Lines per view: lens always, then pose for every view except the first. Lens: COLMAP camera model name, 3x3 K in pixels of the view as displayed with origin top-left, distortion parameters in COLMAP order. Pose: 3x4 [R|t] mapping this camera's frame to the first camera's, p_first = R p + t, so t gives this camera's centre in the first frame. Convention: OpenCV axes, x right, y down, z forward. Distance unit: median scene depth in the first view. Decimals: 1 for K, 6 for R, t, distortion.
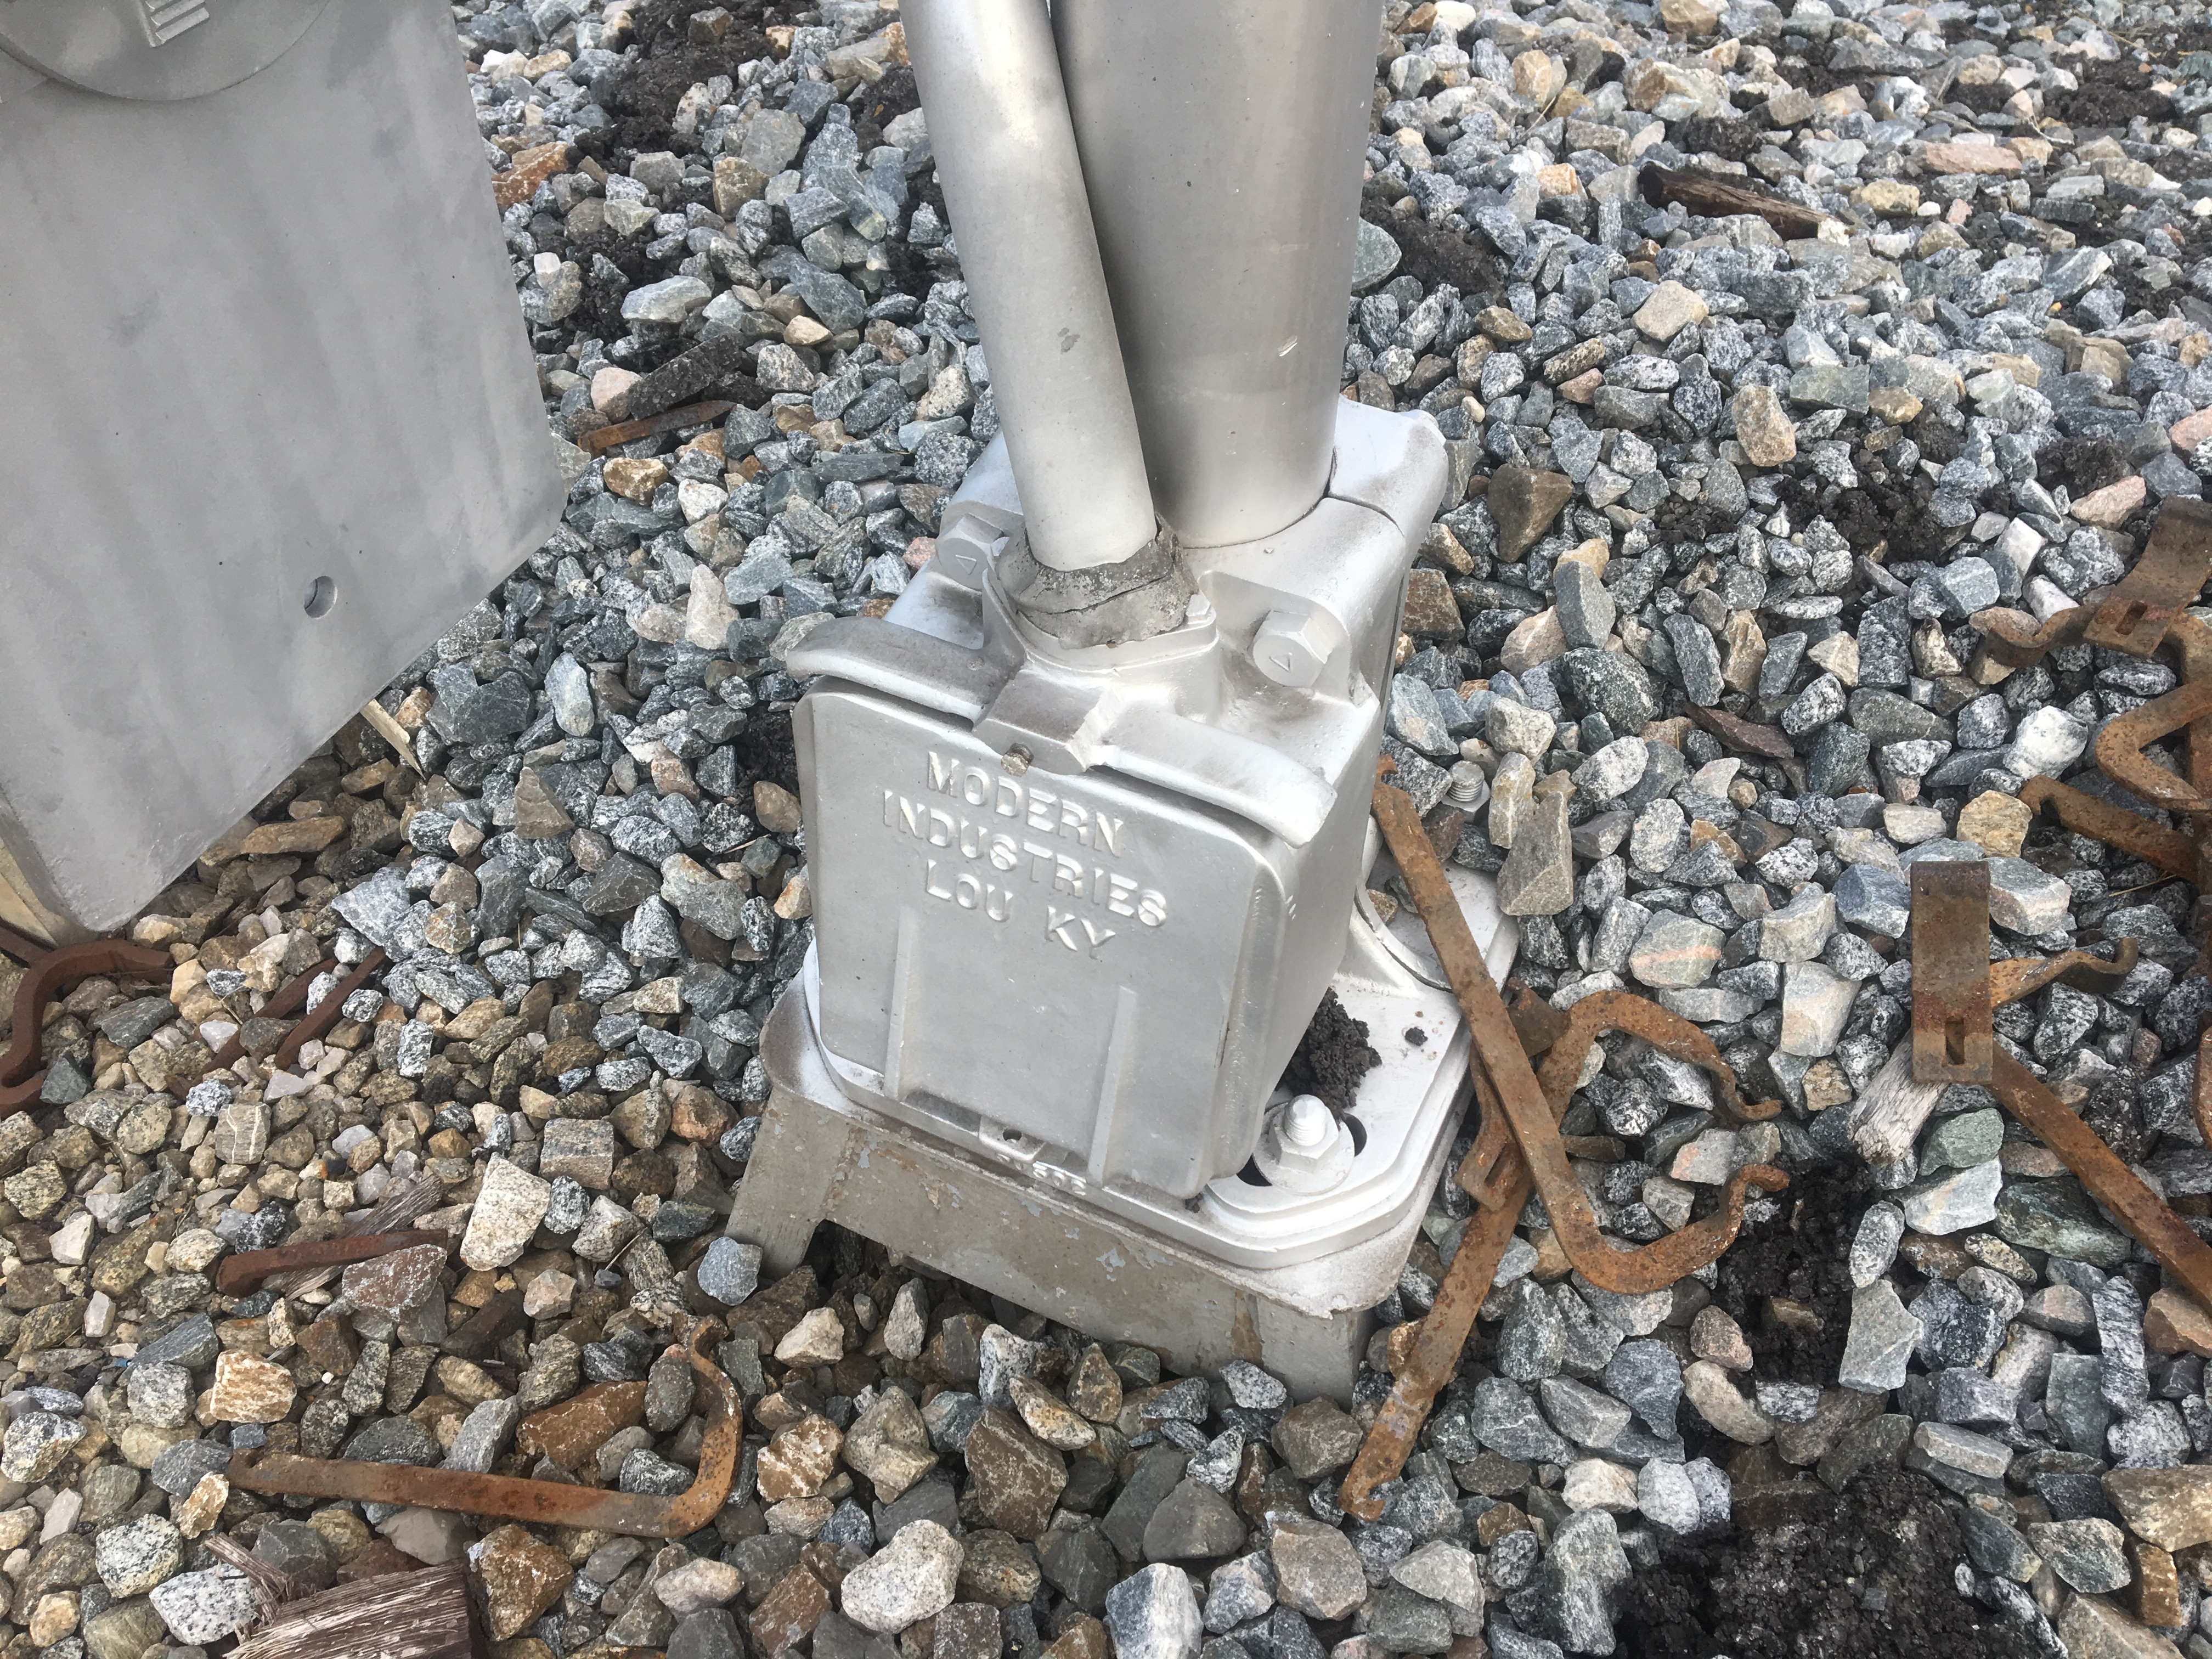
lens RADIAL K [[1864.4, 0, 1096.5], [0, 1864.4, 824.0], [0, 0, 1]] dist [0.059022, -0.087666]
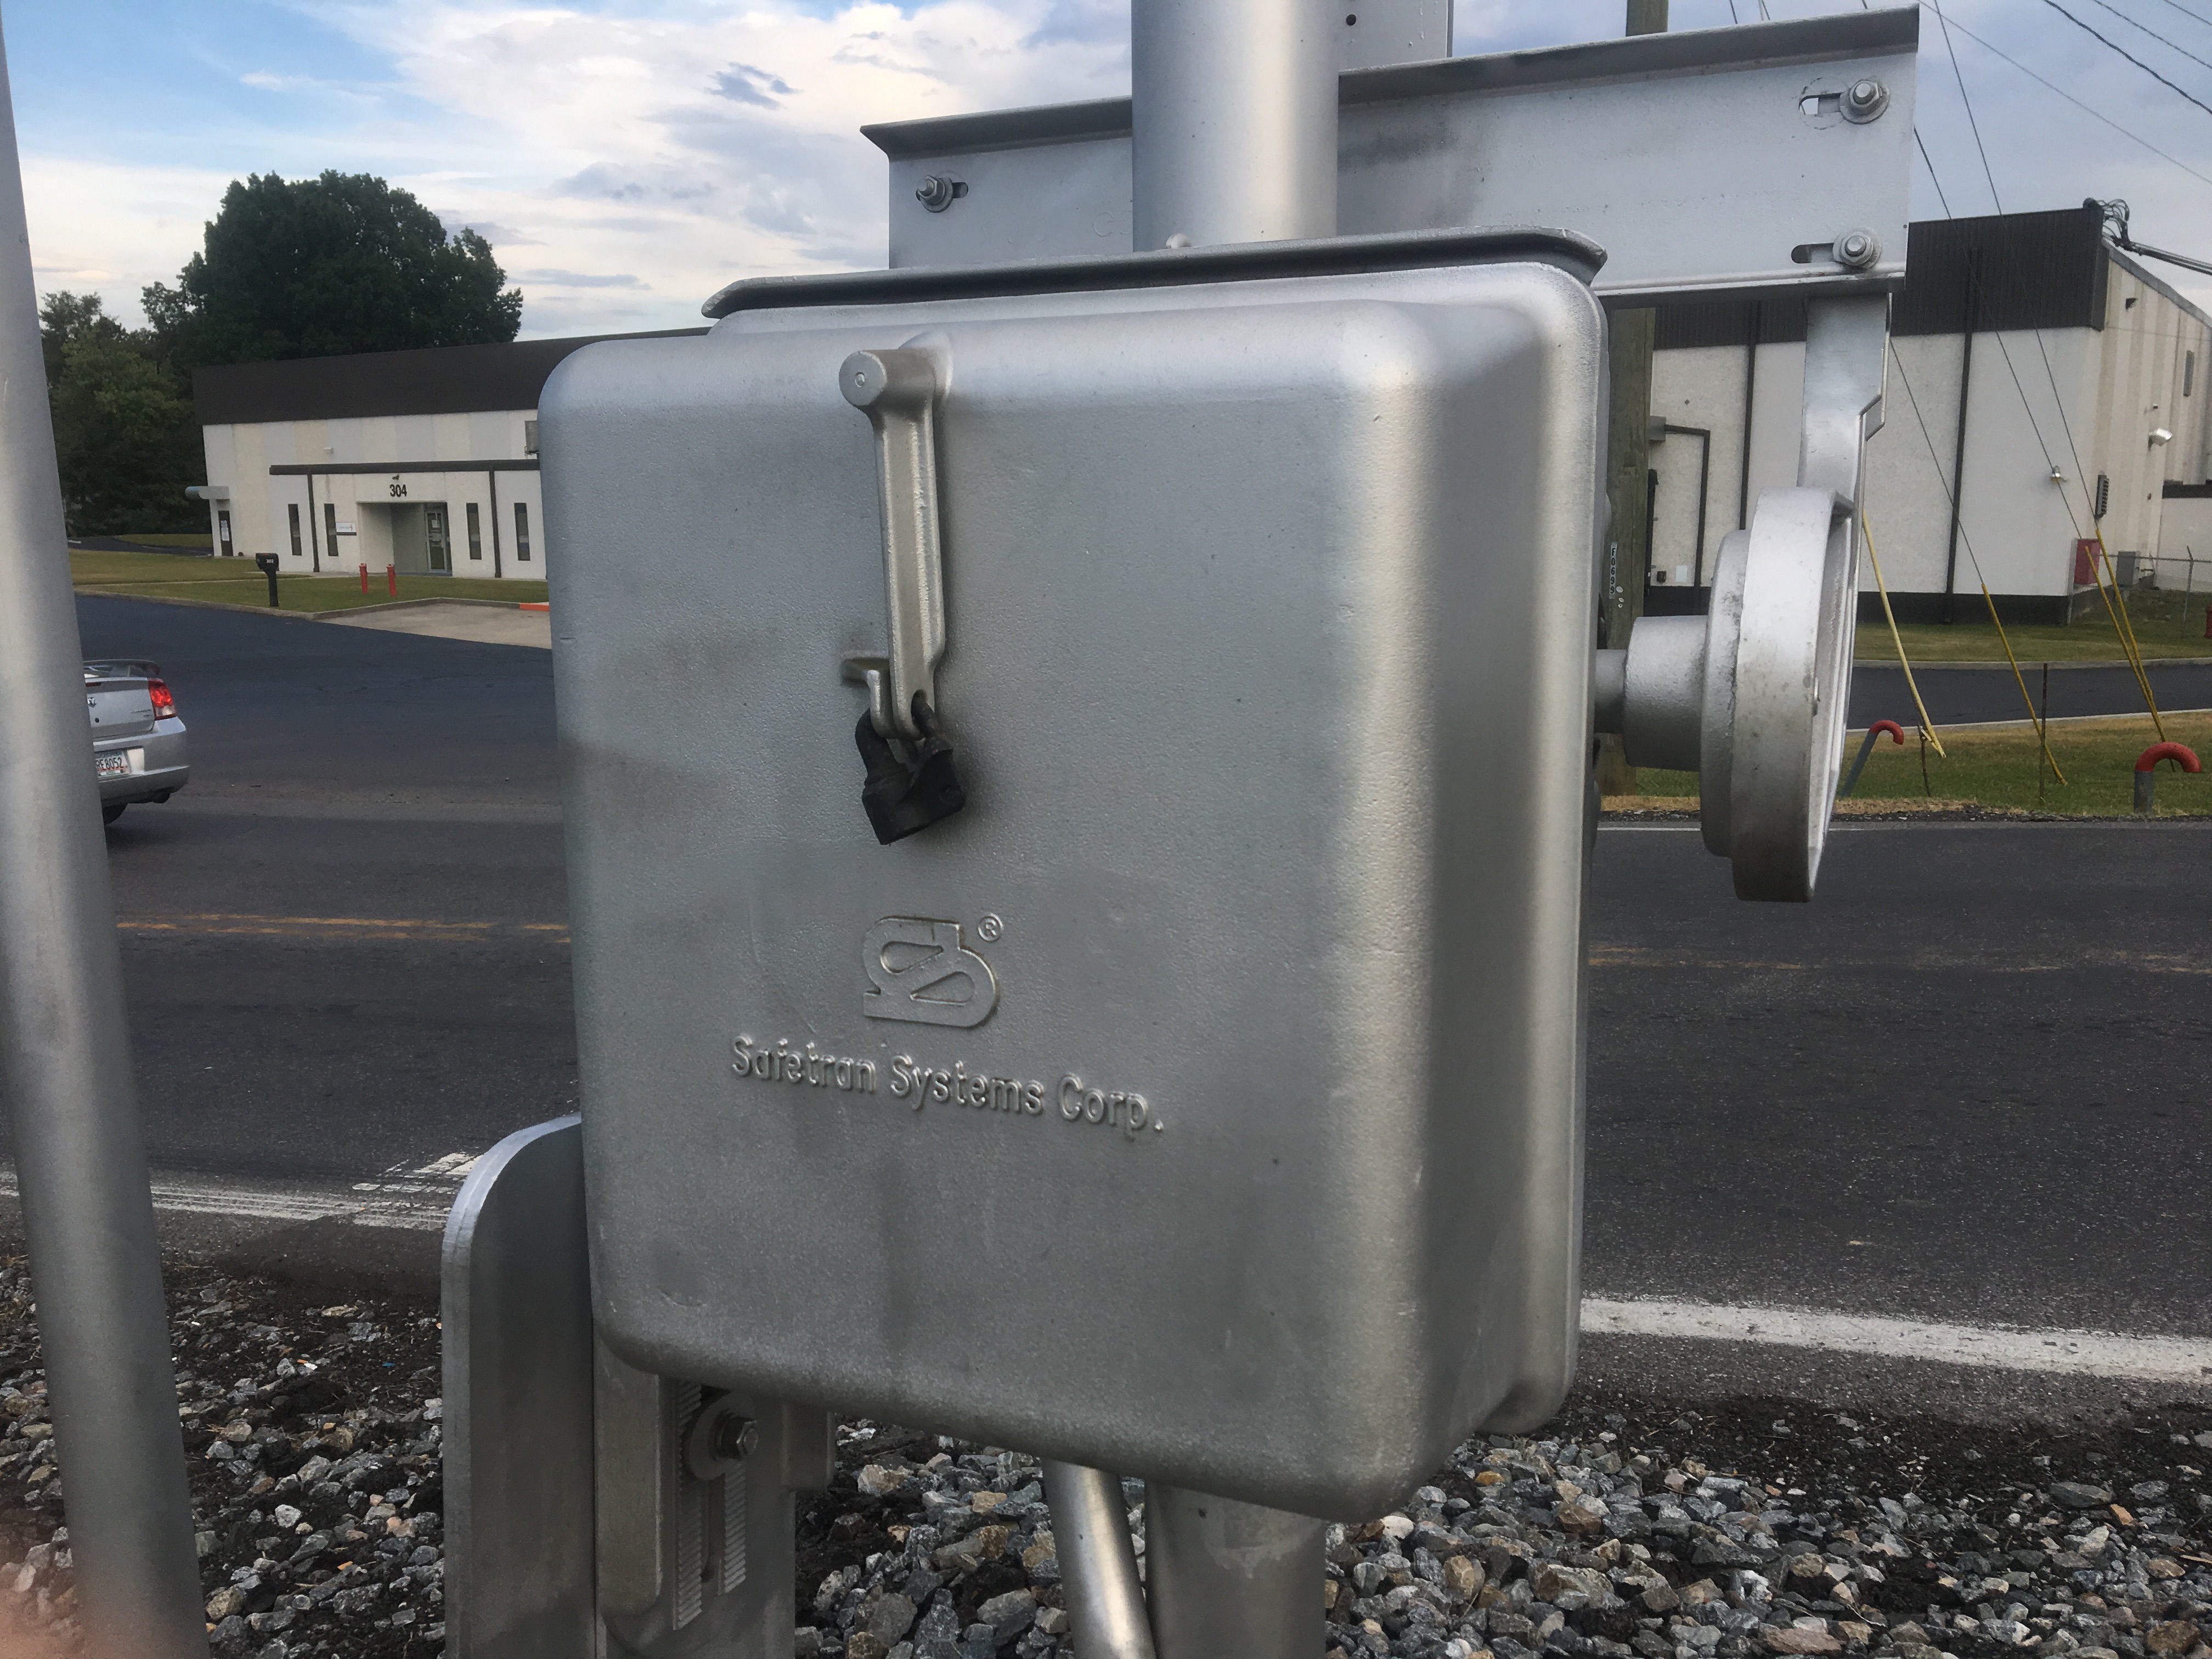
lens RADIAL K [[1864.4, 0, 1089.5], [0, 1864.4, 831.9], [0, 0, 1]] dist [0.059022, -0.087666]
pose [[0.999974, 0.007132, -0.000708, -0.035246], [-0.005866, 0.757644, -0.652642, 0.076569], [-0.004118, 0.652629, 0.757666, -0.349450]]
